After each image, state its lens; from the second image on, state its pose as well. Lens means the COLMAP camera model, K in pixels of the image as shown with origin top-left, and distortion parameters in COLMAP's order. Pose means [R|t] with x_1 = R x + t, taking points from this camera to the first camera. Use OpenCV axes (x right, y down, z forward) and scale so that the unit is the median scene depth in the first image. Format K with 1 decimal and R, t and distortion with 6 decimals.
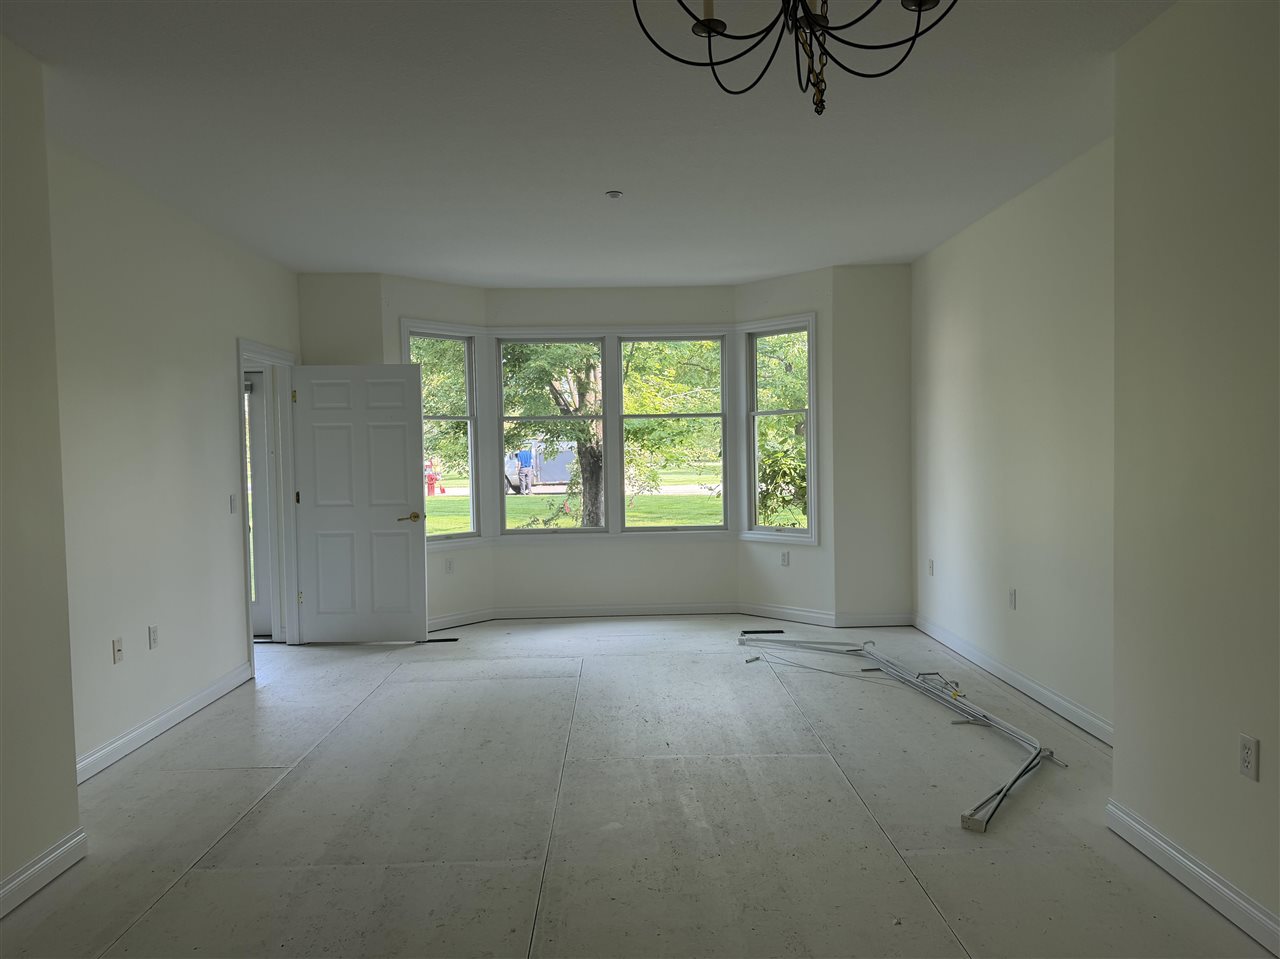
lens RADIAL K [[886.3, 0, 638.9], [0, 886.3, 483.4], [0, 0, 1]] dist [0.170644, -0.332977]
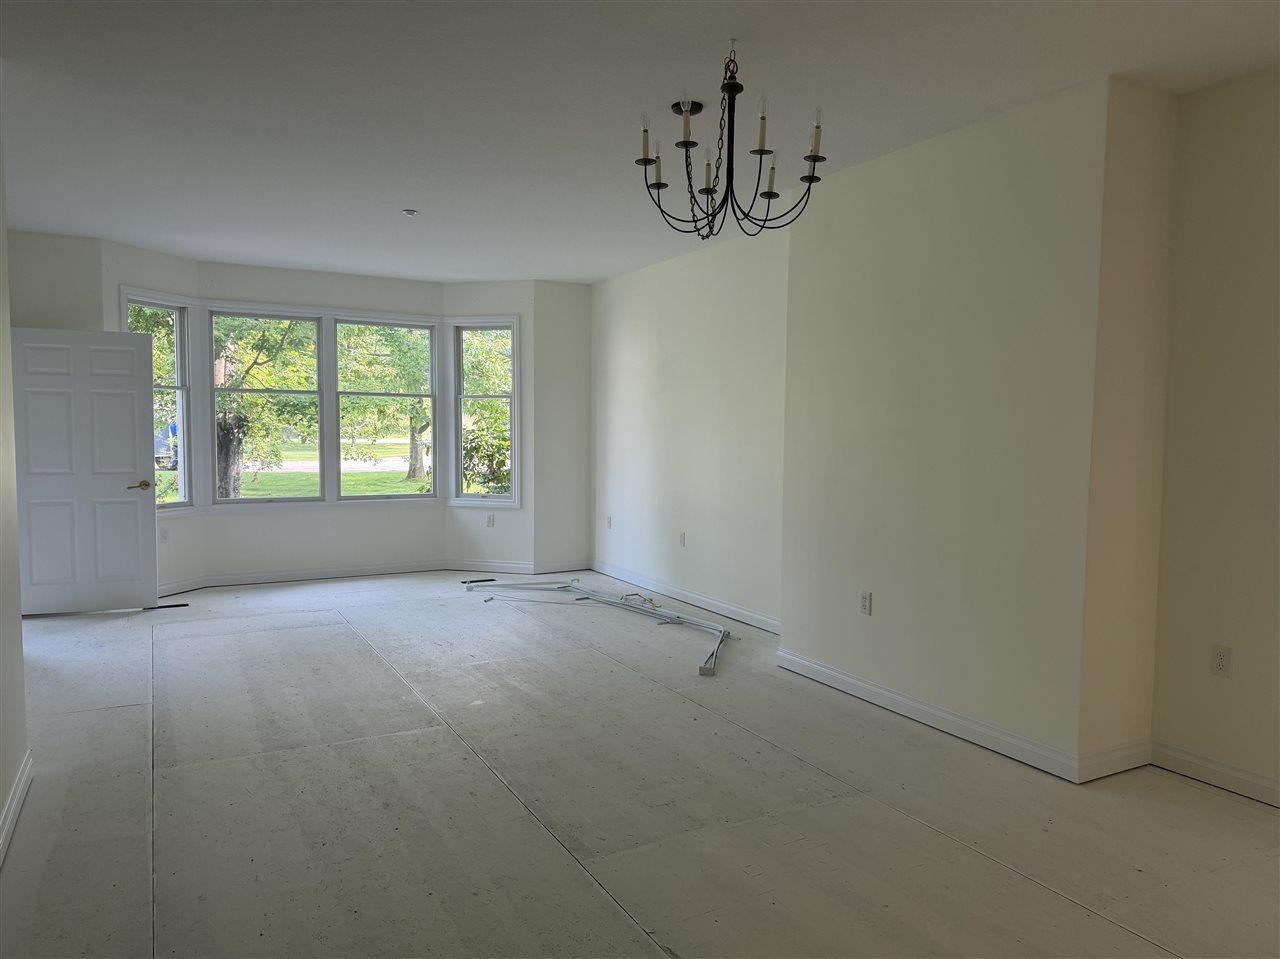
lens RADIAL K [[886.3, 0, 638.9], [0, 886.3, 483.4], [0, 0, 1]] dist [0.170644, -0.332977]
pose [[0.888876, -0.001441, 0.458145, -0.217169], [-0.008708, 0.999761, 0.020040, 0.010105], [-0.458065, -0.021802, 0.888651, -0.154641]]
